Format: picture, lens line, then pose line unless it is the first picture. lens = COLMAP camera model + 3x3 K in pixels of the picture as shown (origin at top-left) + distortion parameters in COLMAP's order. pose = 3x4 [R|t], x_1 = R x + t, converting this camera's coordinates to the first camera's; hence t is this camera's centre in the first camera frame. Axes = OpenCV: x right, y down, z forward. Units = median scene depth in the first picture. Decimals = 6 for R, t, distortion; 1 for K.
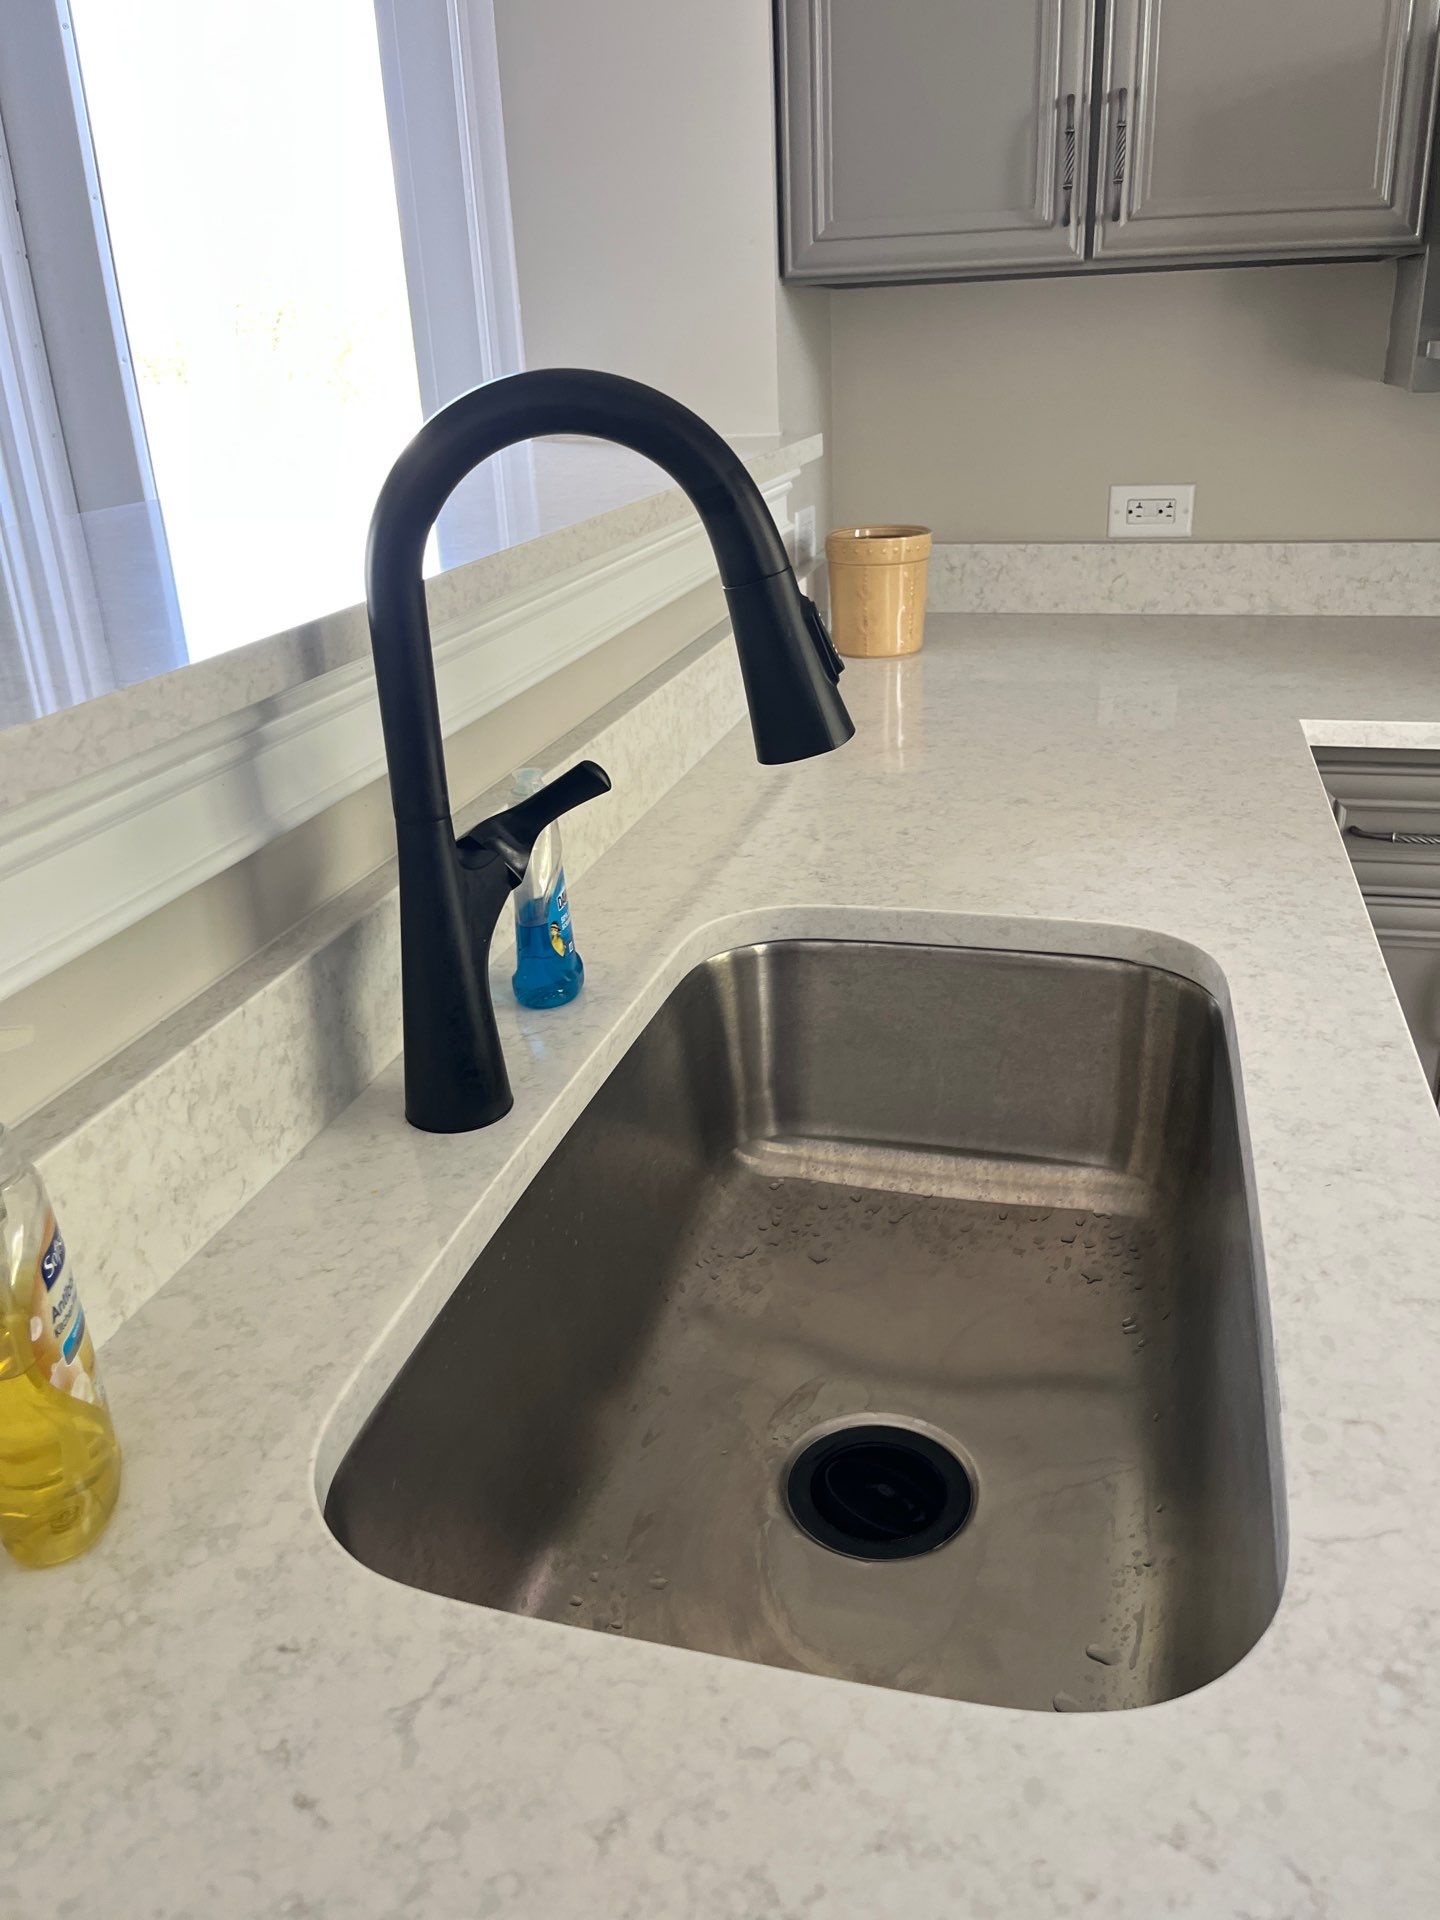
lens RADIAL K [[1466.5, 0, 728.2], [0, 1466.5, 965.3], [0, 0, 1]] dist [0.047988, -0.056242]
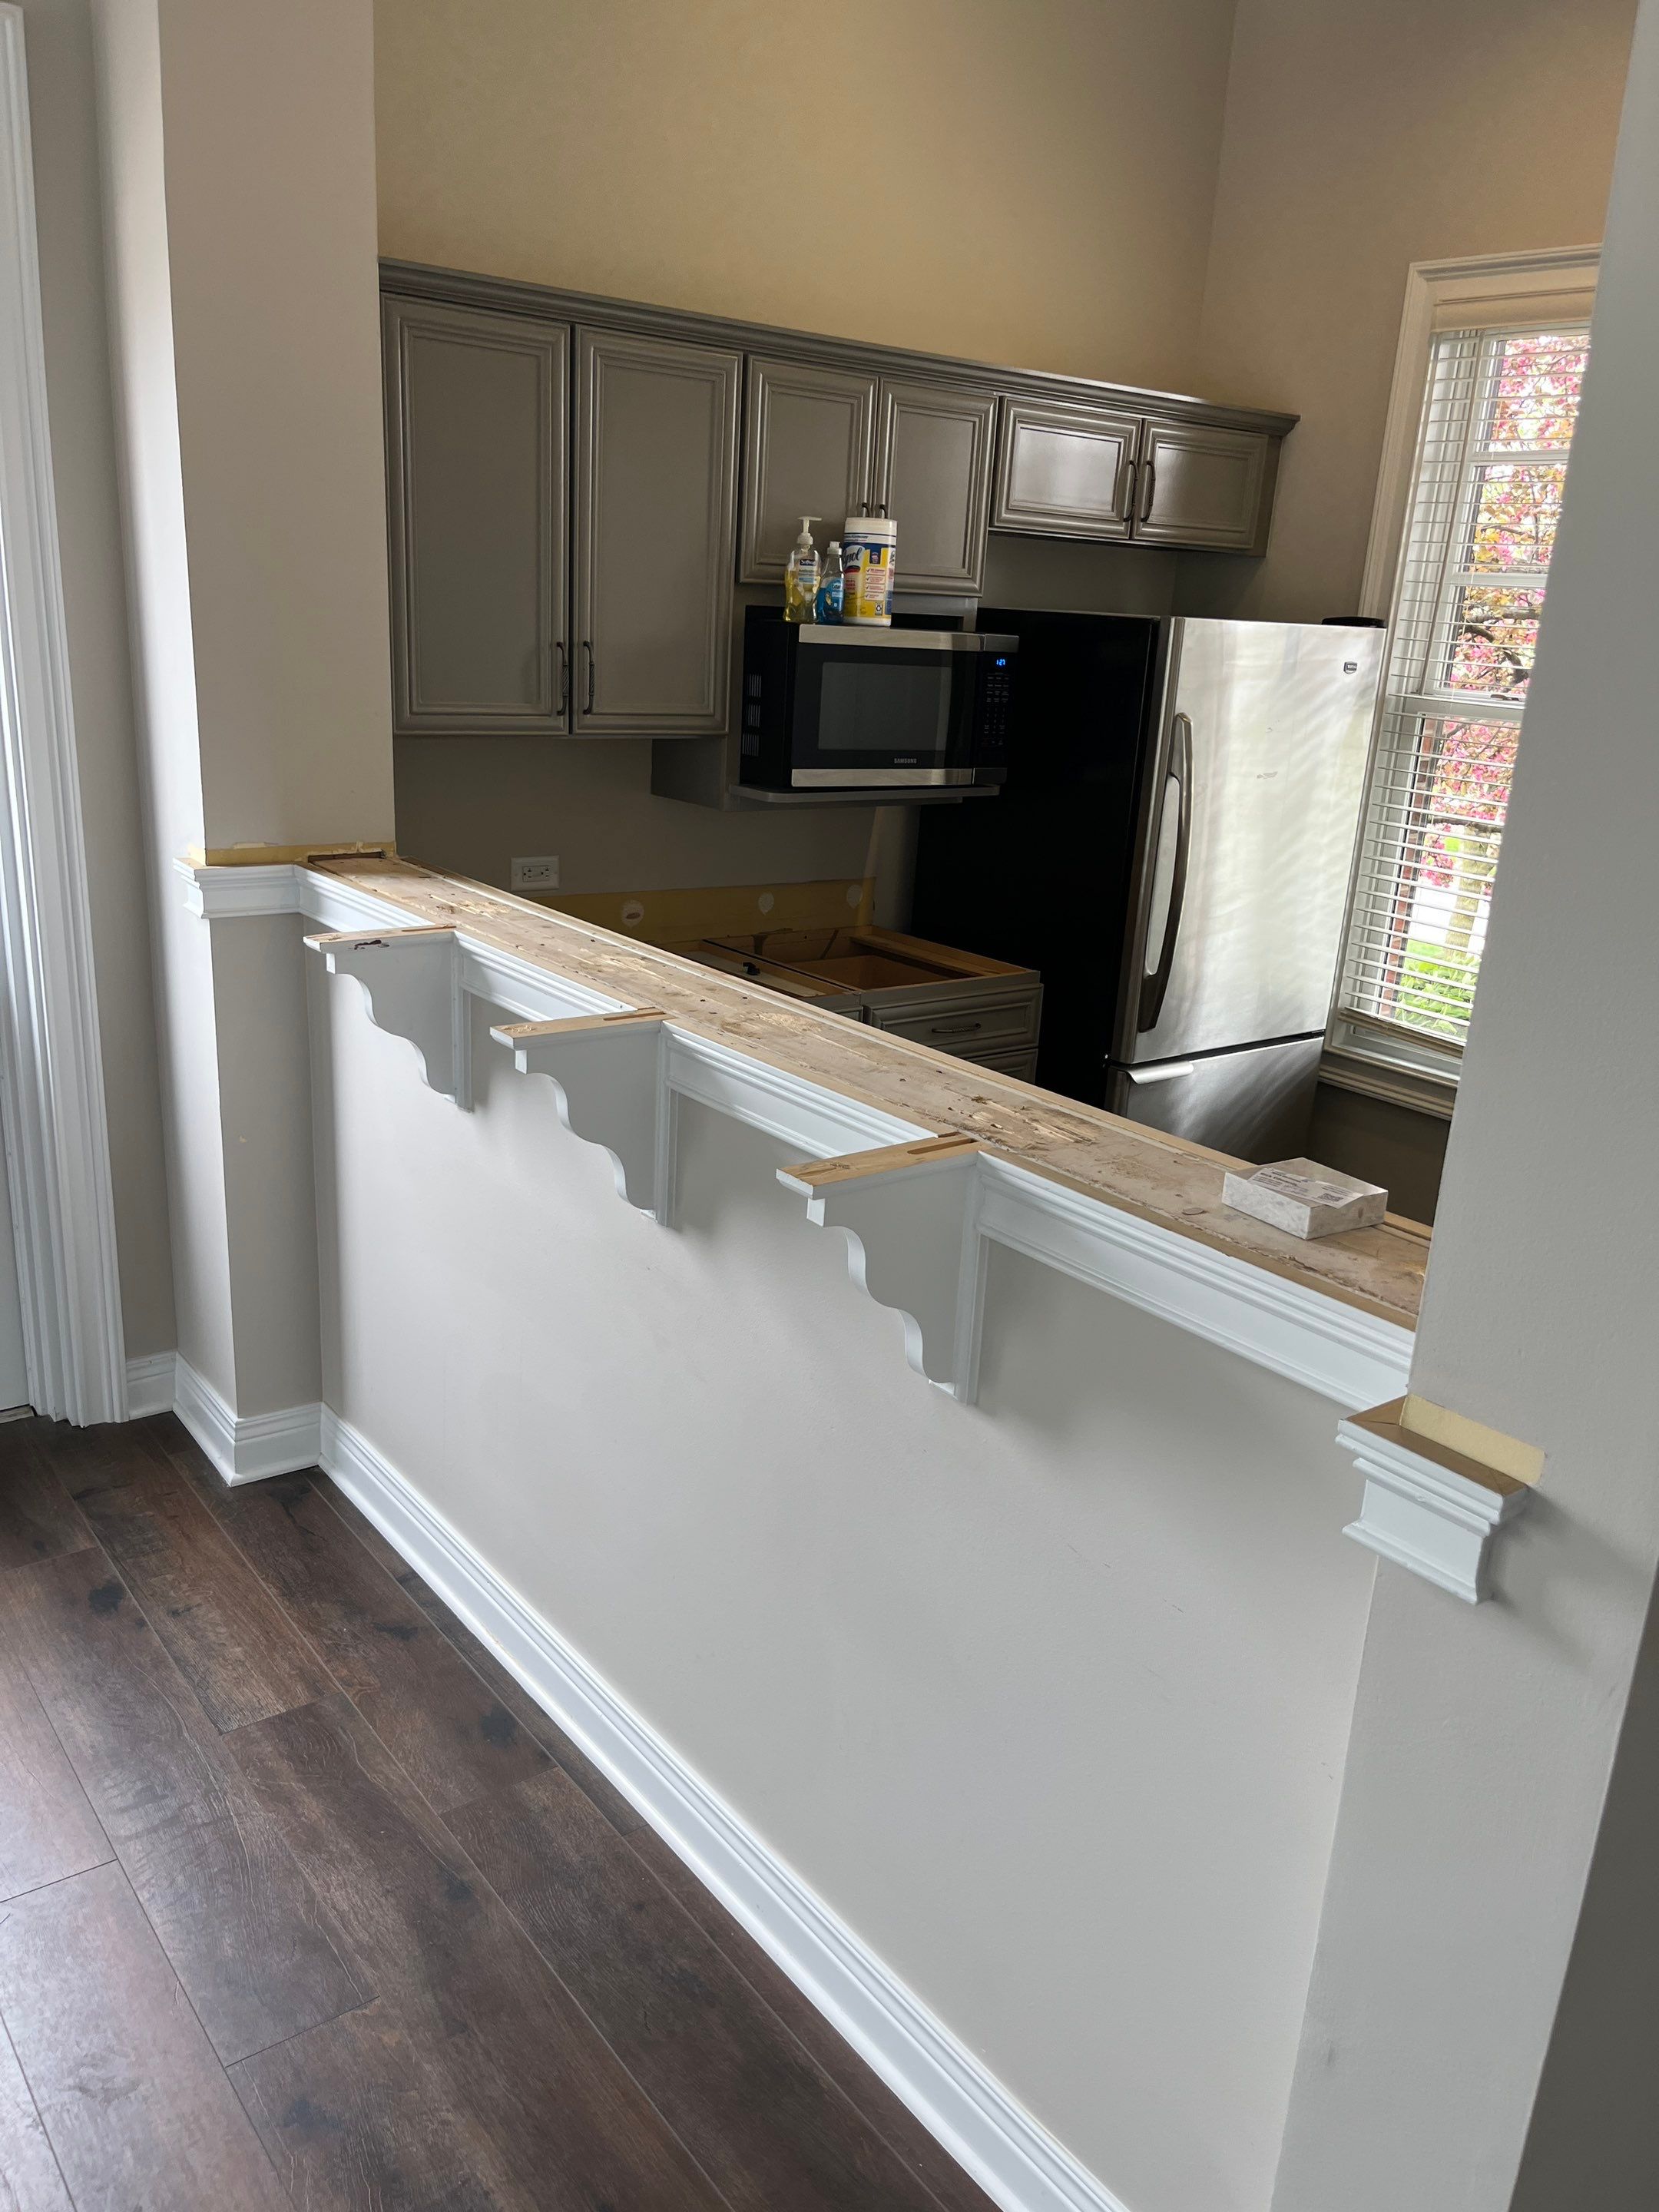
lens RADIAL K [[1689.6, 0, 834.5], [0, 1689.6, 1118.1], [0, 0, 1]] dist [0.047988, -0.056242]
pose [[0.602031, -0.162183, 0.781828, -2.280121], [0.237422, 0.971228, 0.018650, -0.068620], [-0.762357, 0.174396, 0.623215, -0.636495]]
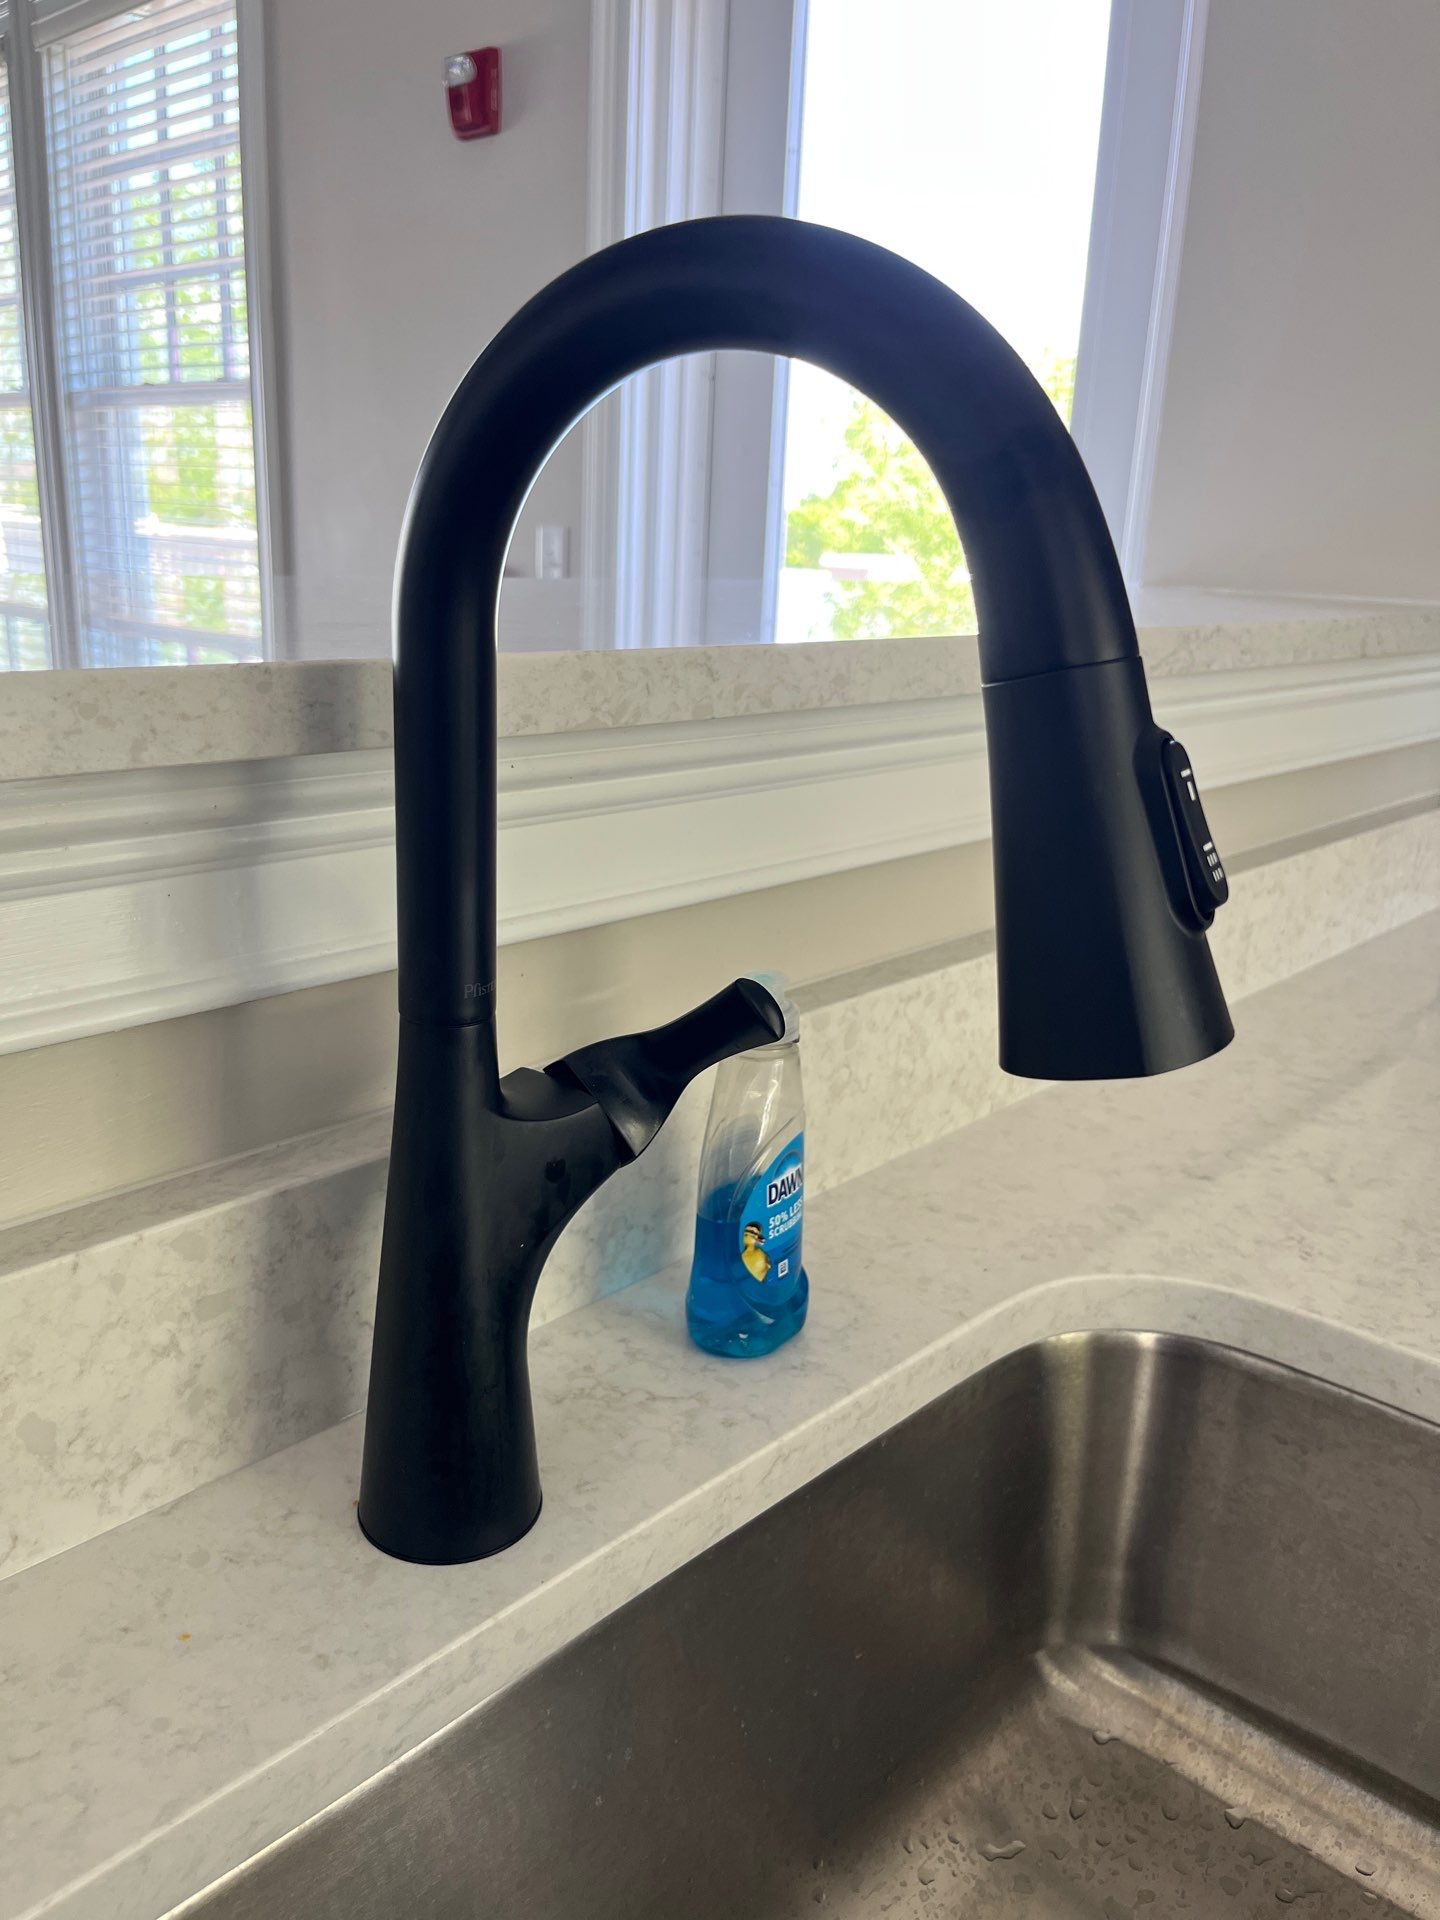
lens RADIAL K [[1466.5, 0, 714.2], [0, 1466.5, 963.6], [0, 0, 1]] dist [0.047988, -0.056242]
pose [[0.881415, 0.210349, -0.422919, 0.115447], [-0.259024, 0.963982, -0.060379, -0.105057], [0.394986, 0.162765, 0.904154, 0.480824]]
